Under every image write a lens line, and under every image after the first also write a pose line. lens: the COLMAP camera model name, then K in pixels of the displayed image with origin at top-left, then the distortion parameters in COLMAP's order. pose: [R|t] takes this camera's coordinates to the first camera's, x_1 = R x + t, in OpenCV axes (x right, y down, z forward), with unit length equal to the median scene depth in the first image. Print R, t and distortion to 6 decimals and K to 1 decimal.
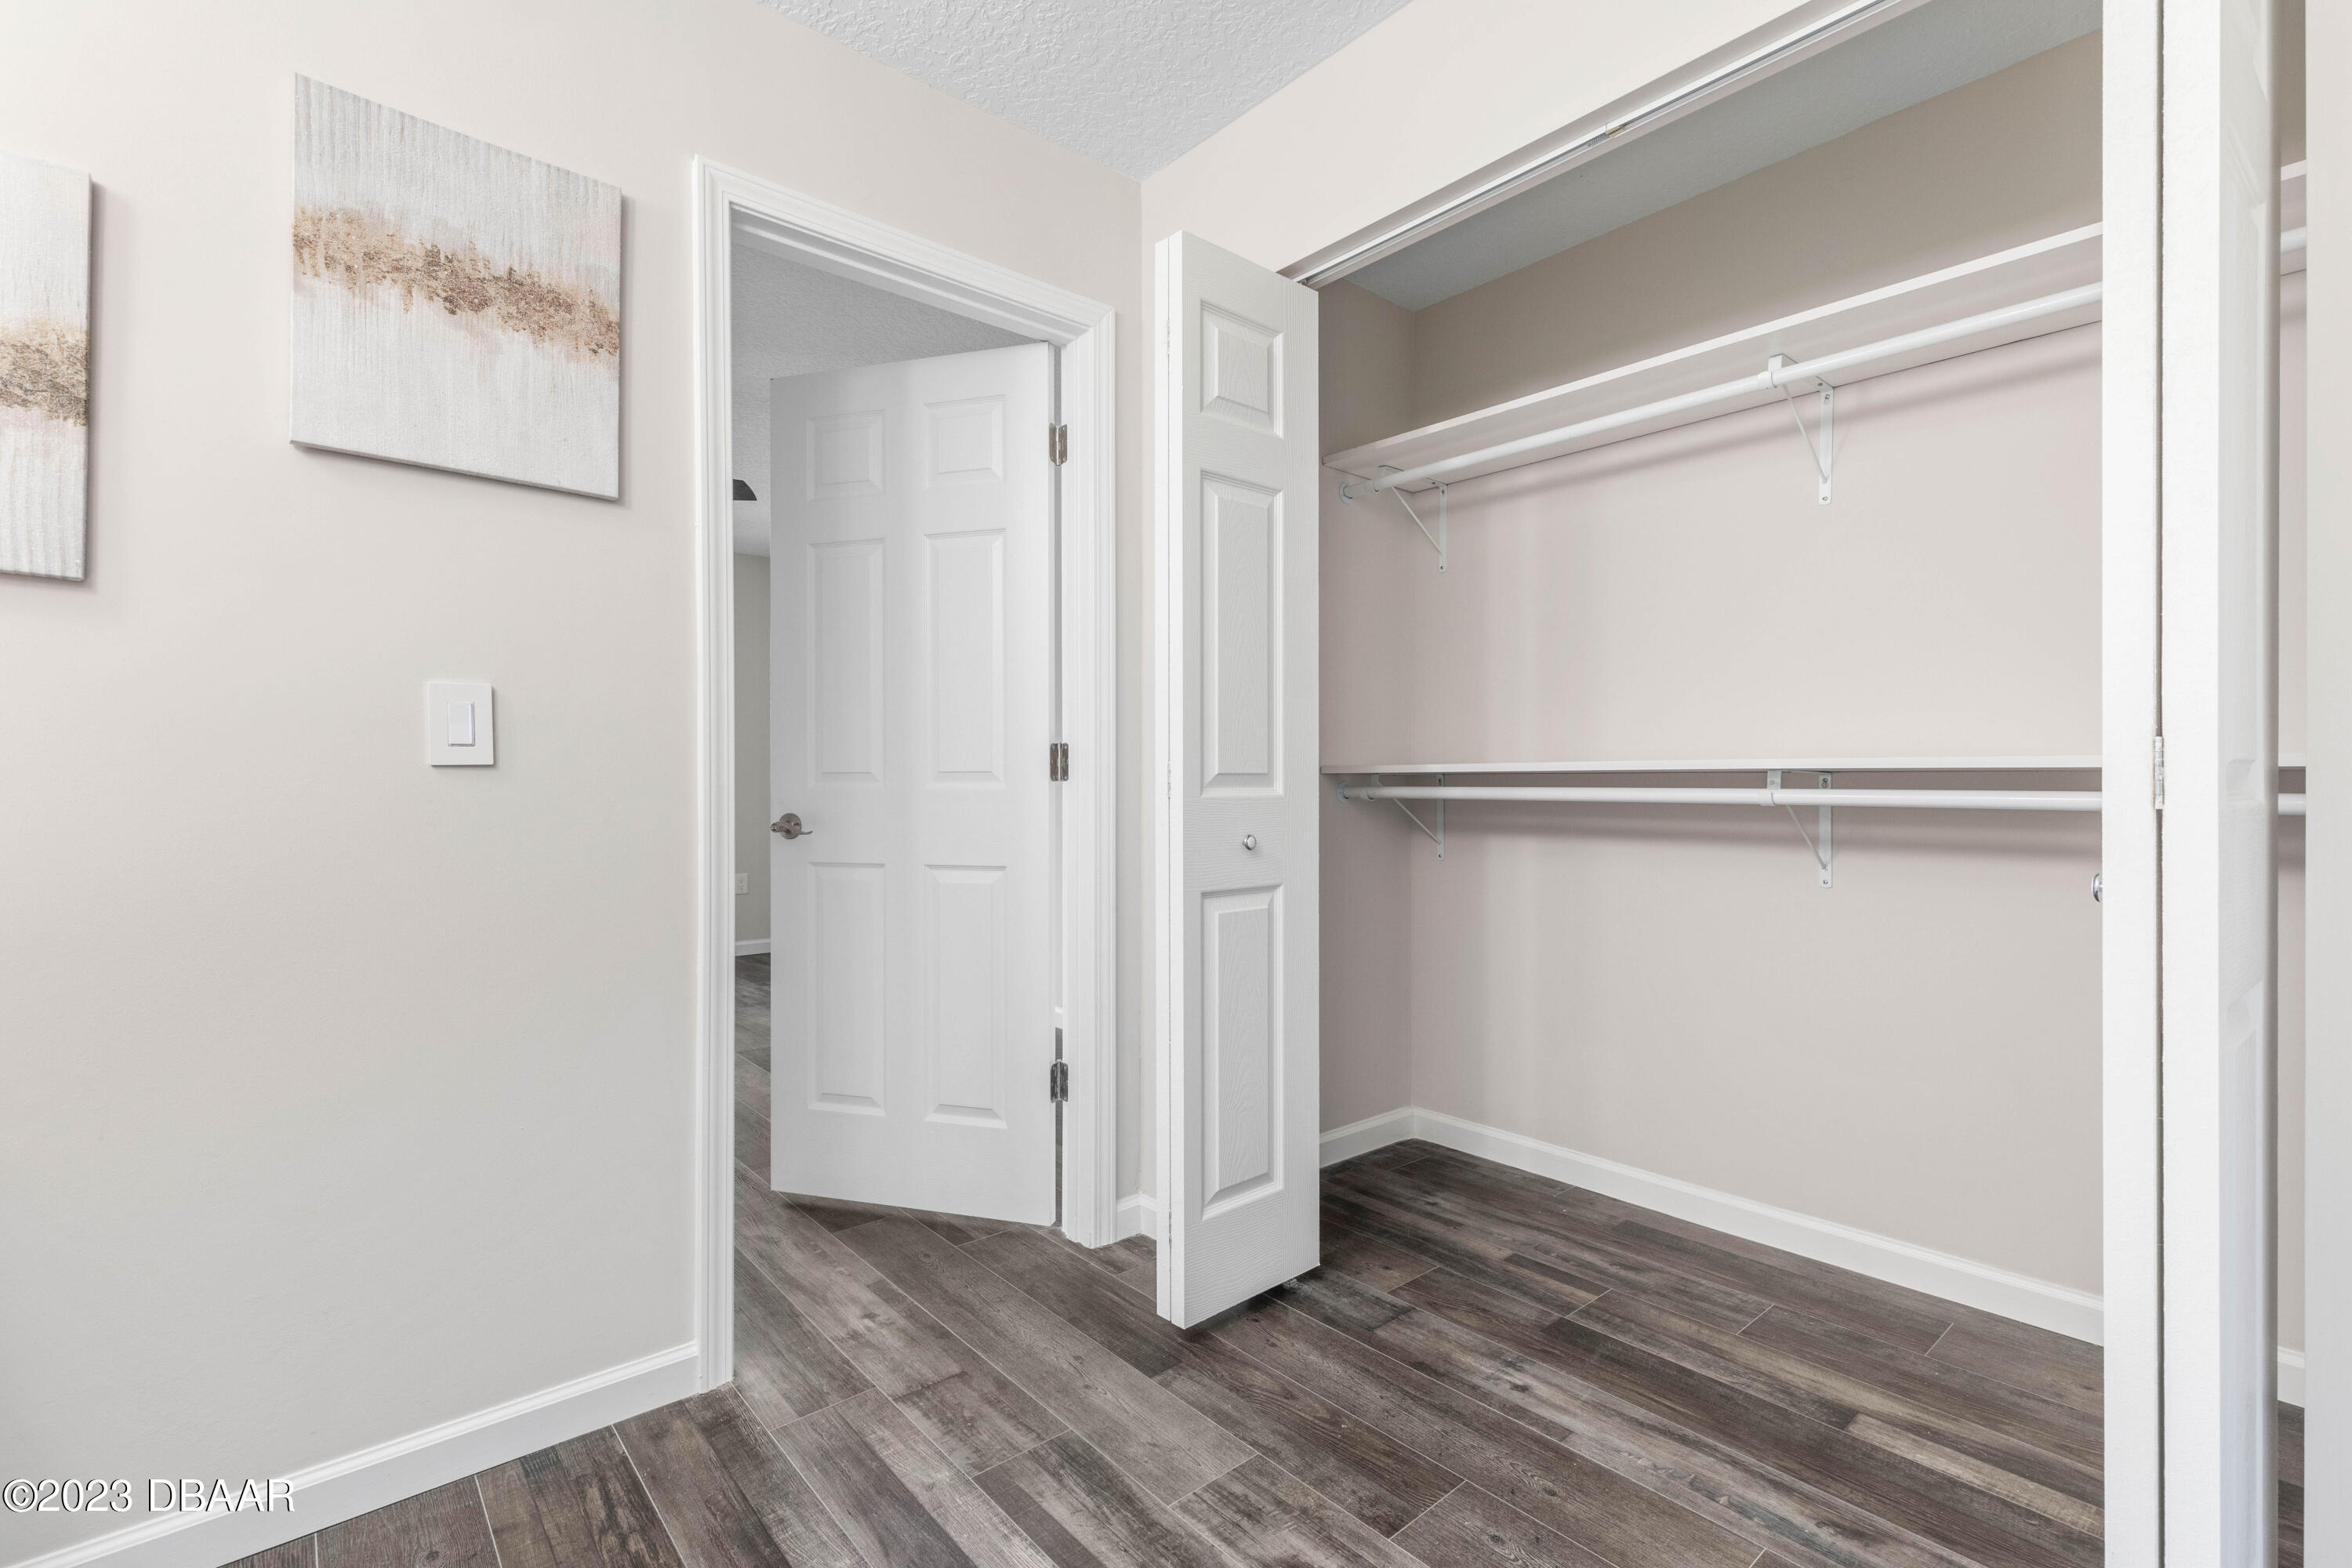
lens RADIAL K [[1080.0, 0, 1179.0], [0, 1080.0, 777.9], [0, 0, 1]] dist [0.012525, -0.003374]
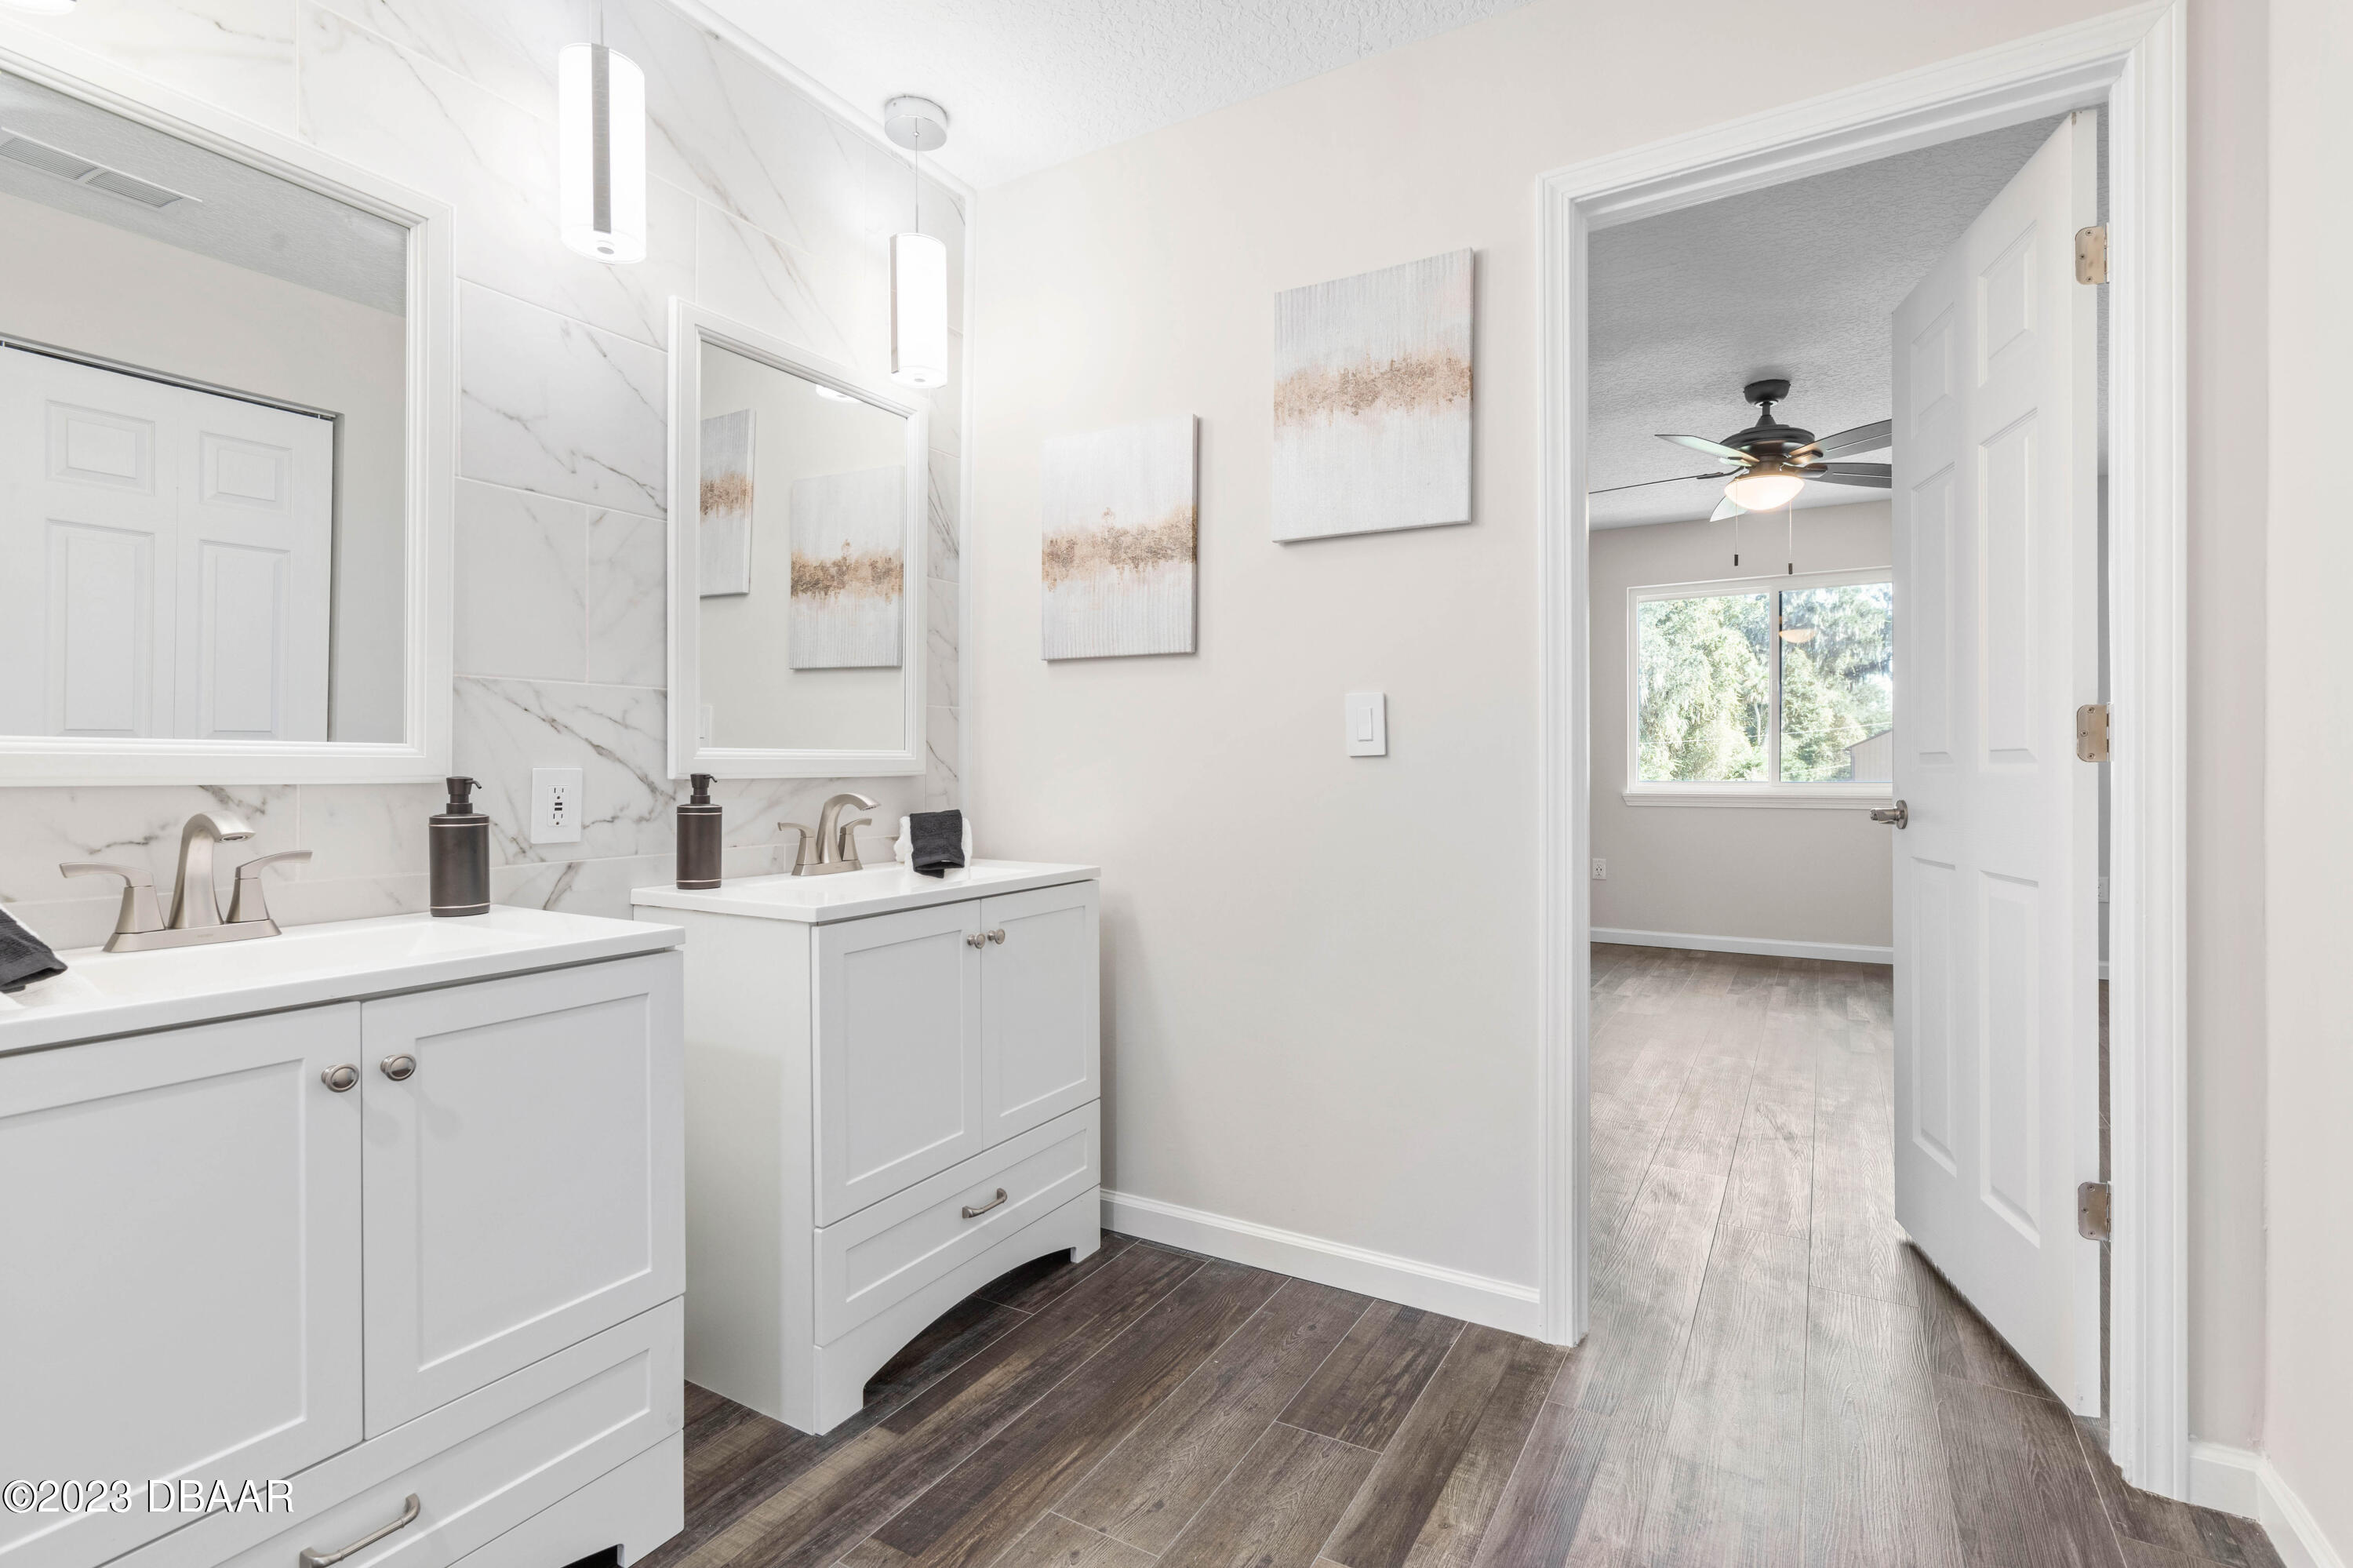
lens RADIAL K [[1080.5, 0, 1198.9], [0, 1080.5, 778.5], [0, 0, 1]] dist [0.012525, -0.003374]
pose [[0.319473, 0.004026, -0.947587, 0.513947], [0.009328, 0.999929, 0.007393, 0.004052], [0.947550, -0.011201, 0.319412, 0.388589]]
